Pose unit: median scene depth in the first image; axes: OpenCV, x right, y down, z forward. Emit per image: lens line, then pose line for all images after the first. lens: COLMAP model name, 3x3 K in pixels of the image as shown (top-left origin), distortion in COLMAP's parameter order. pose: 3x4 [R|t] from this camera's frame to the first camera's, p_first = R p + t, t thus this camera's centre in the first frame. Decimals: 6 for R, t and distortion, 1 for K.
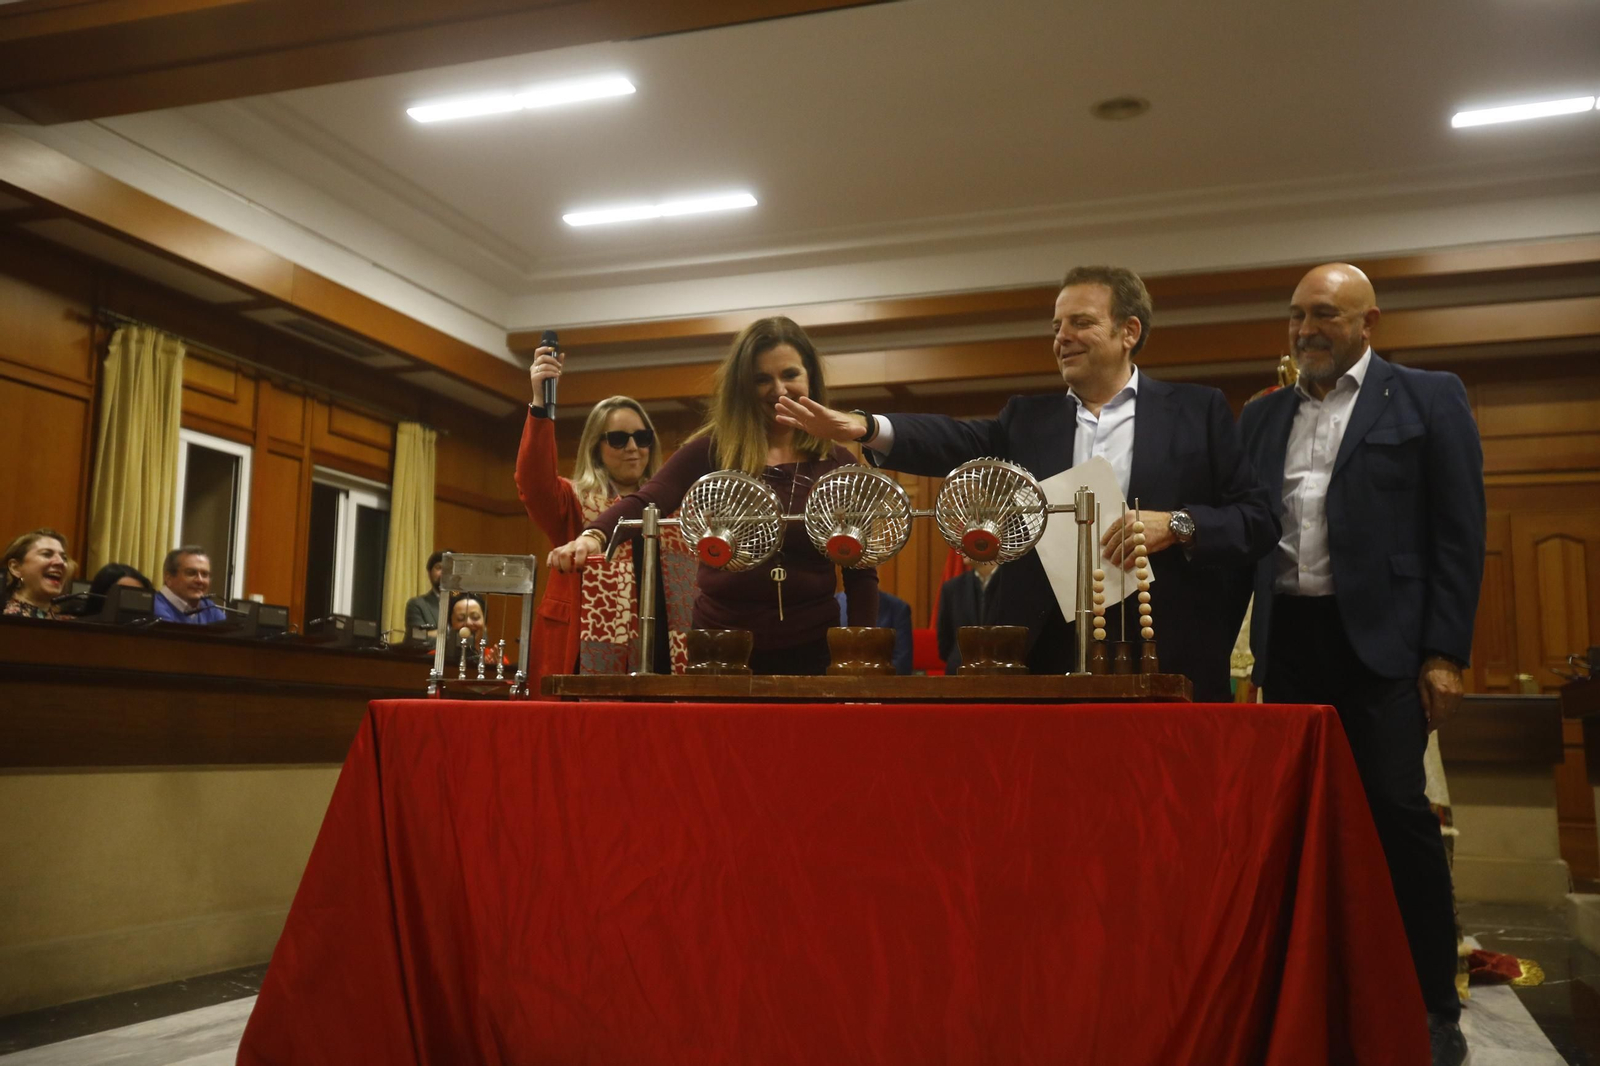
lens RADIAL K [[1511.9, 0, 799.0], [0, 1511.9, 527.3], [0, 0, 1]] dist [-0.022762, 0.125598]
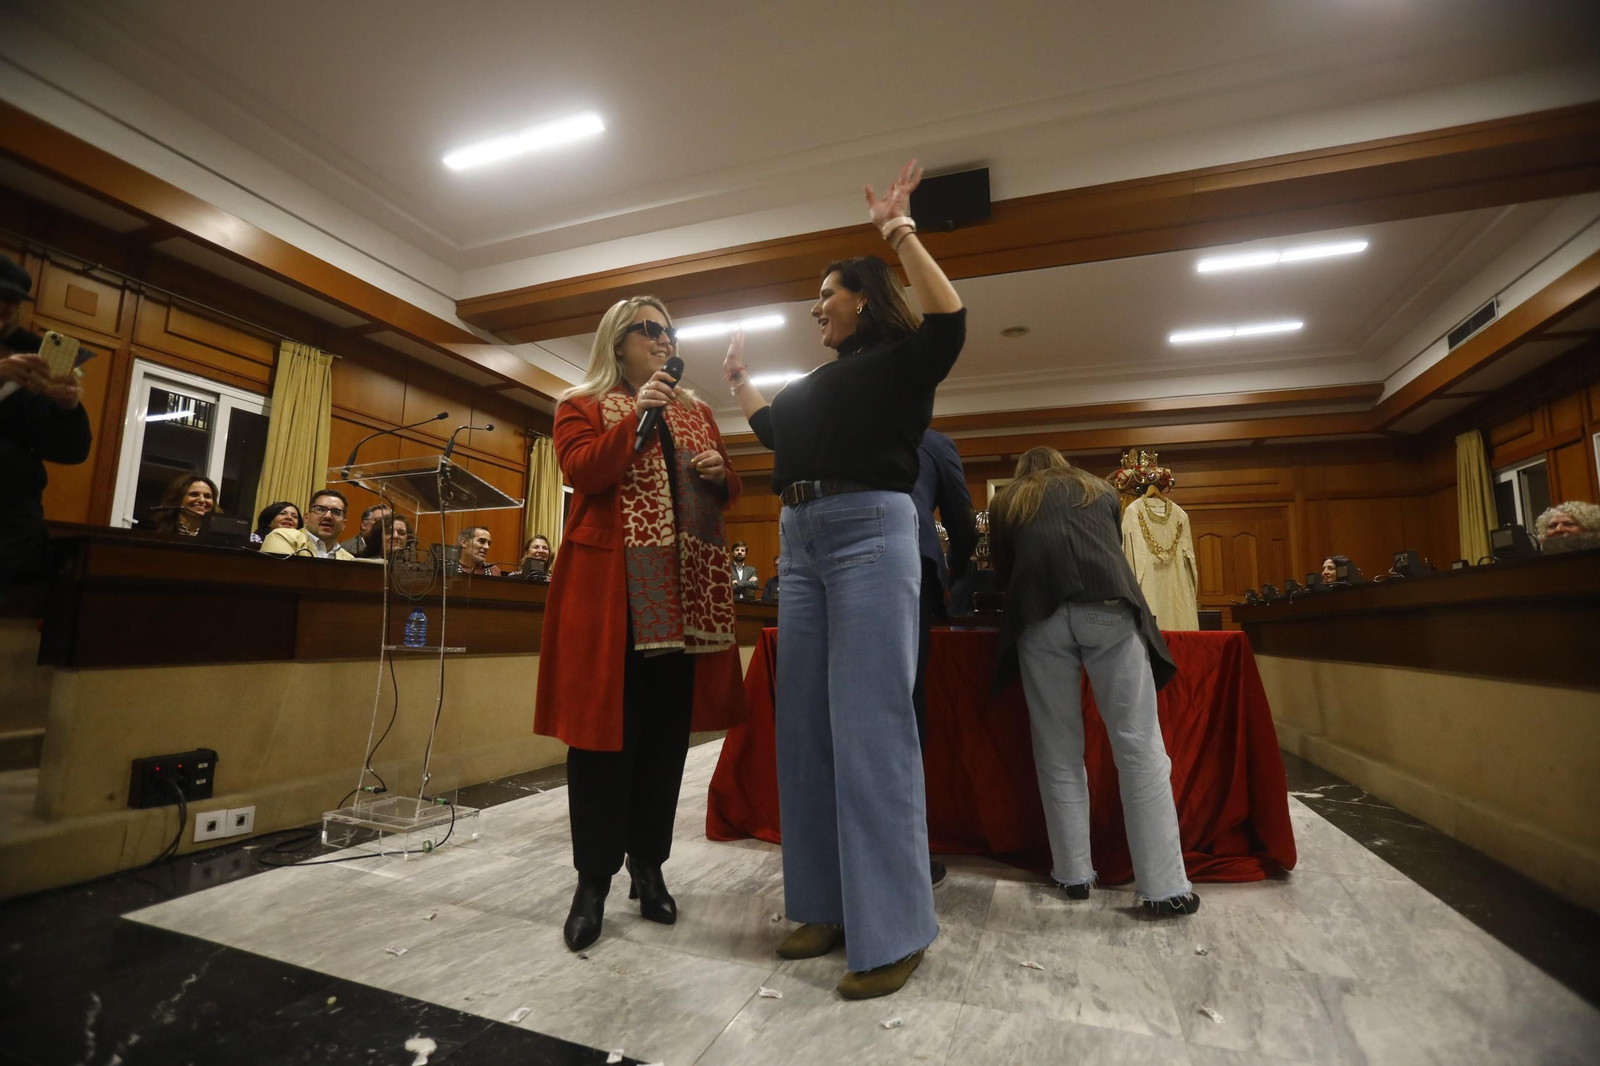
lens RADIAL K [[726.7, 0, 795.2], [0, 726.7, 534.4], [0, 0, 1]] dist [-0.066983, 0.025015]
pose [[0.999940, -0.002446, -0.010703, -0.075161], [0.002587, 0.999910, 0.013160, -0.009440], [0.010670, -0.013187, 0.999856, -0.004100]]
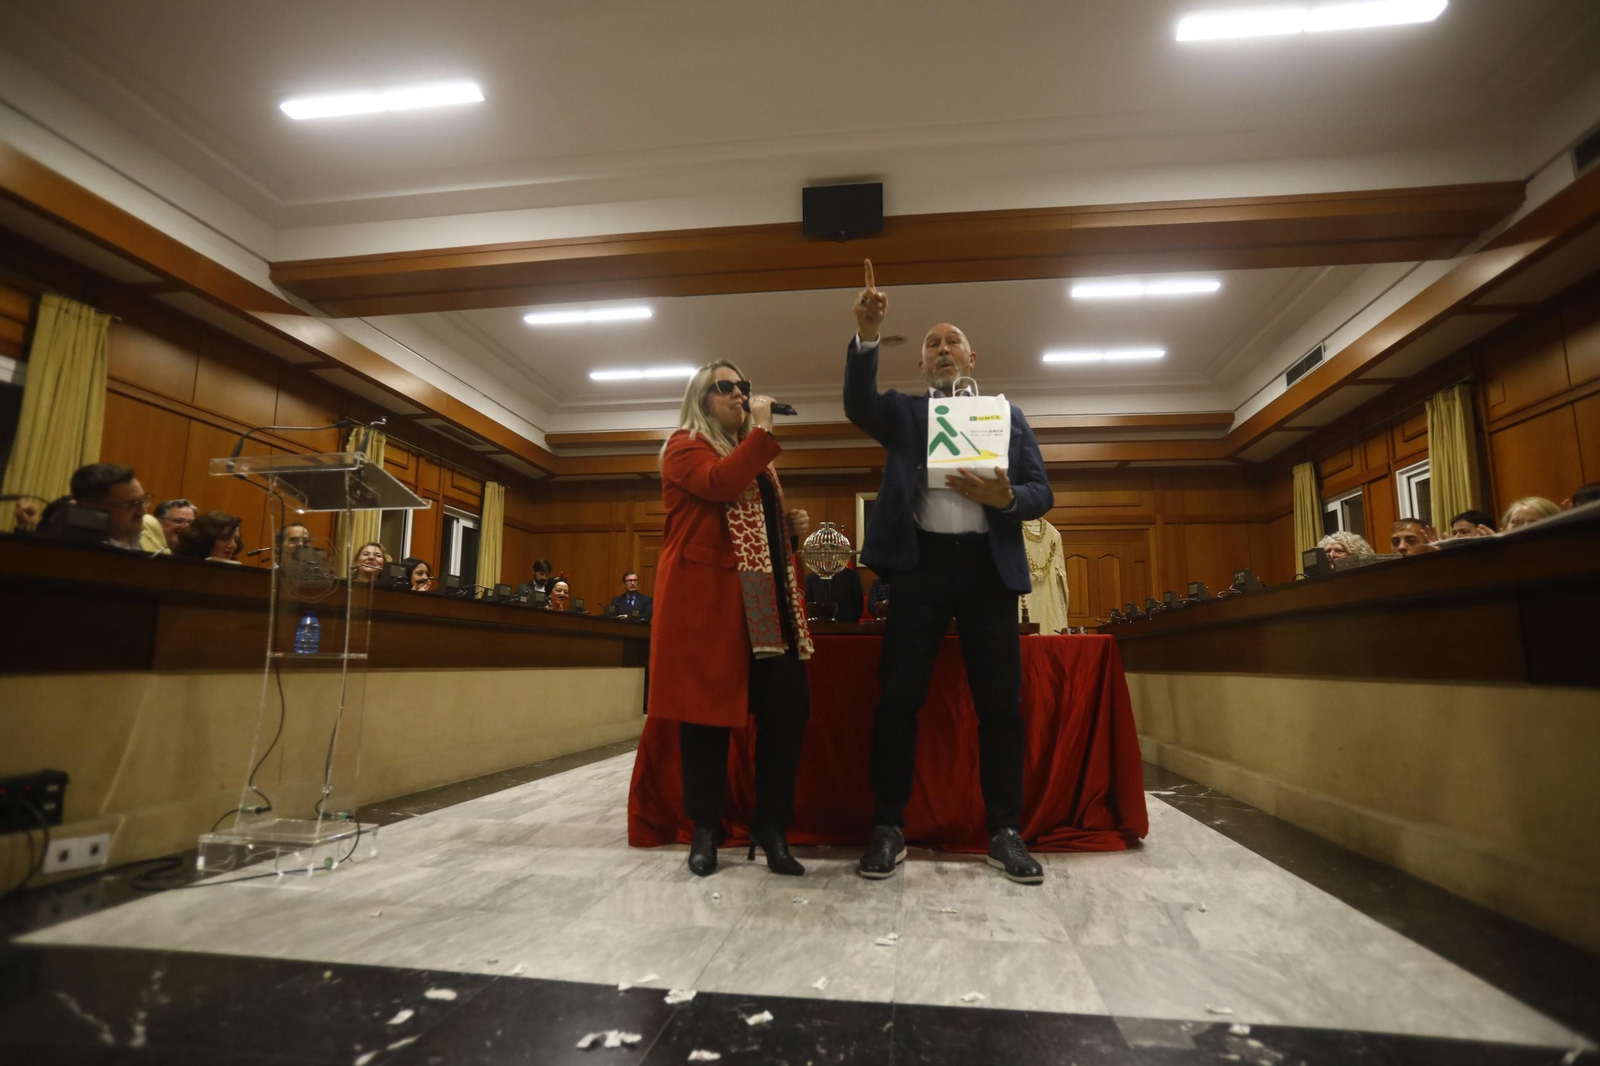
lens RADIAL K [[842.3, 0, 795.2], [0, 842.3, 531.7], [0, 0, 1]] dist [-0.073070, 0.044771]
pose [[0.980697, 0.022206, 0.194266, -0.116486], [-0.020447, 0.999730, -0.011056, -0.006898], [-0.194459, 0.006870, 0.980886, -0.065495]]
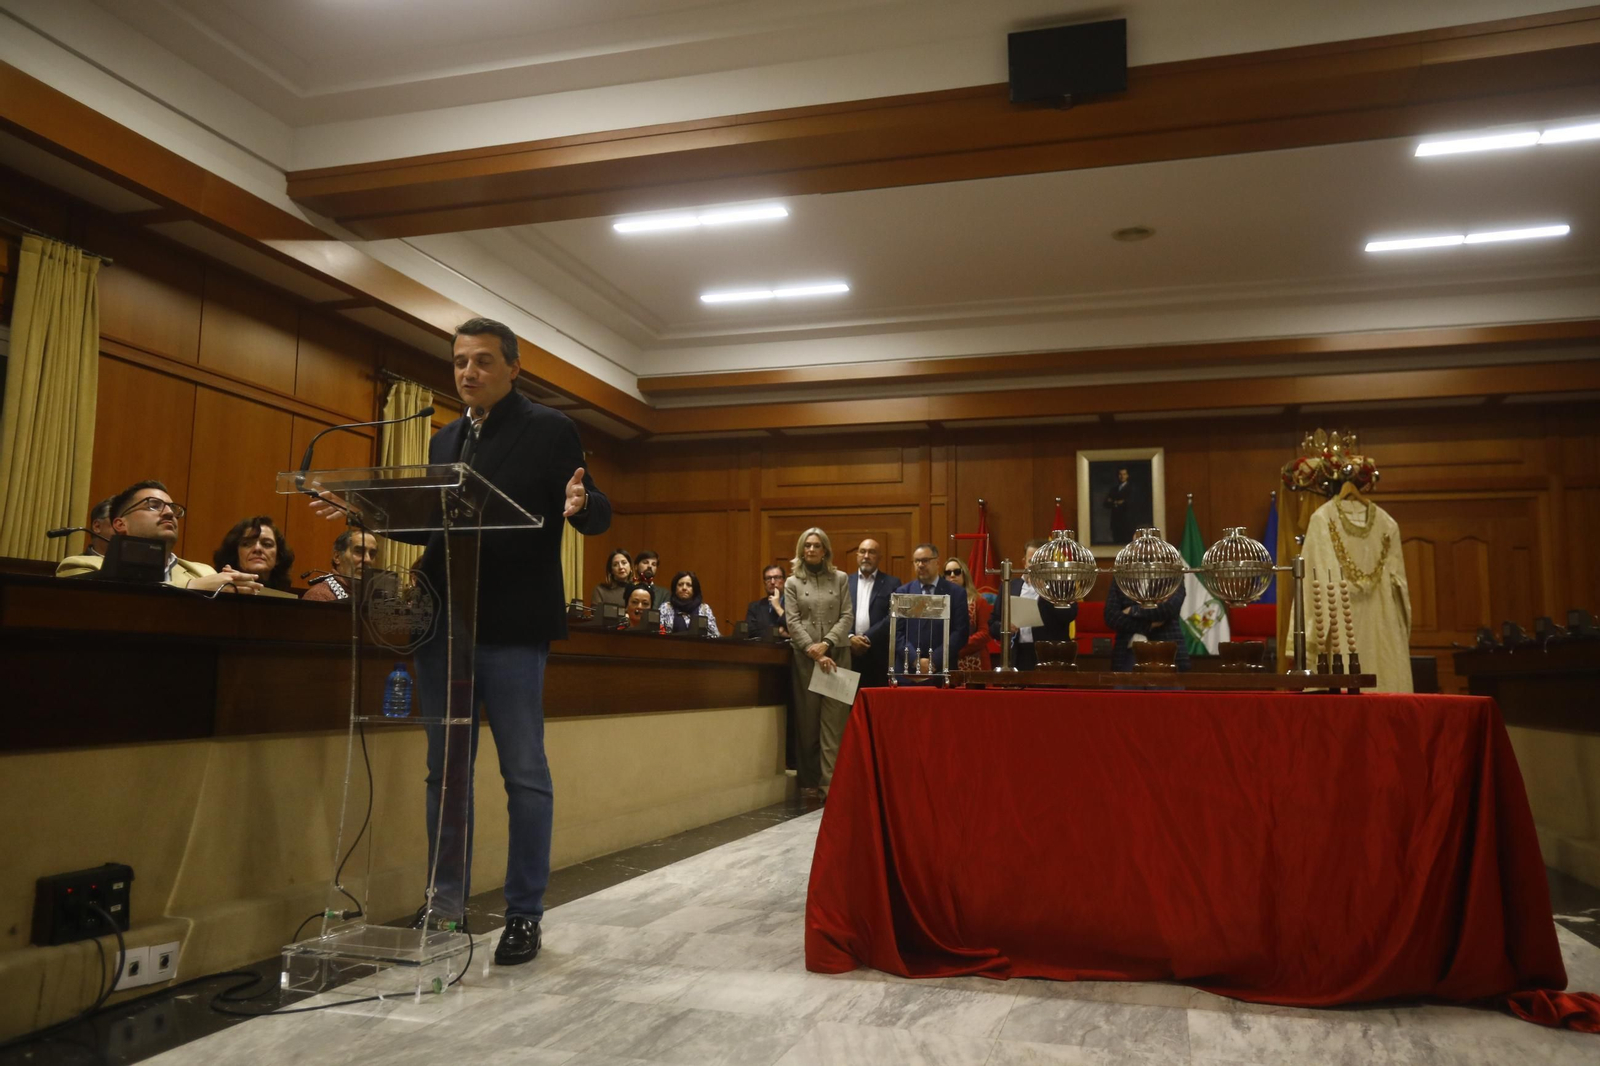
lens RADIAL K [[1212.5, 0, 797.5], [0, 1212.5, 530.3], [0, 0, 1]] dist [-0.039559, 0.075977]
pose [[0.998659, 0.004607, 0.051567, -0.138294], [-0.005813, 0.999712, 0.023272, -0.026892], [-0.051445, -0.023541, 0.998398, -0.088313]]
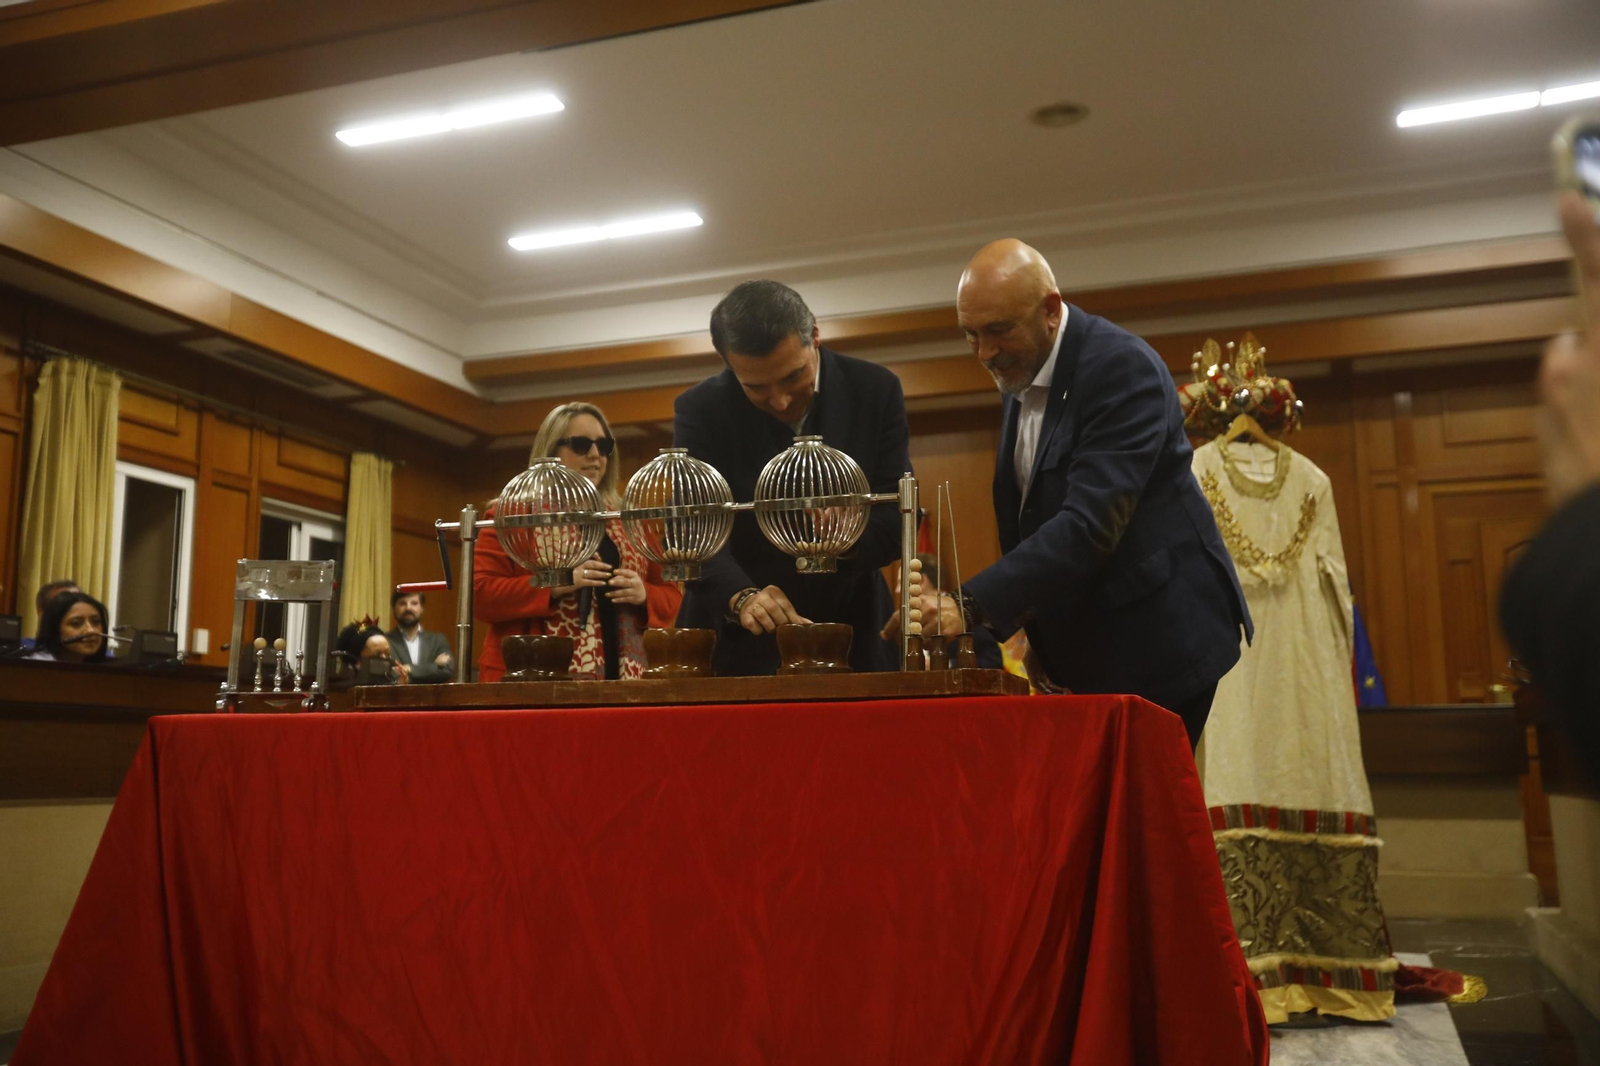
lens RADIAL K [[1511.9, 0, 799.0], [0, 1511.9, 527.3], [0, 0, 1]] dist [-0.022762, 0.125598]
pose [[0.999741, -0.020842, -0.009114, 0.043056], [0.020634, 0.999537, -0.022368, 0.008723], [0.009576, 0.022174, 0.999708, 0.020003]]
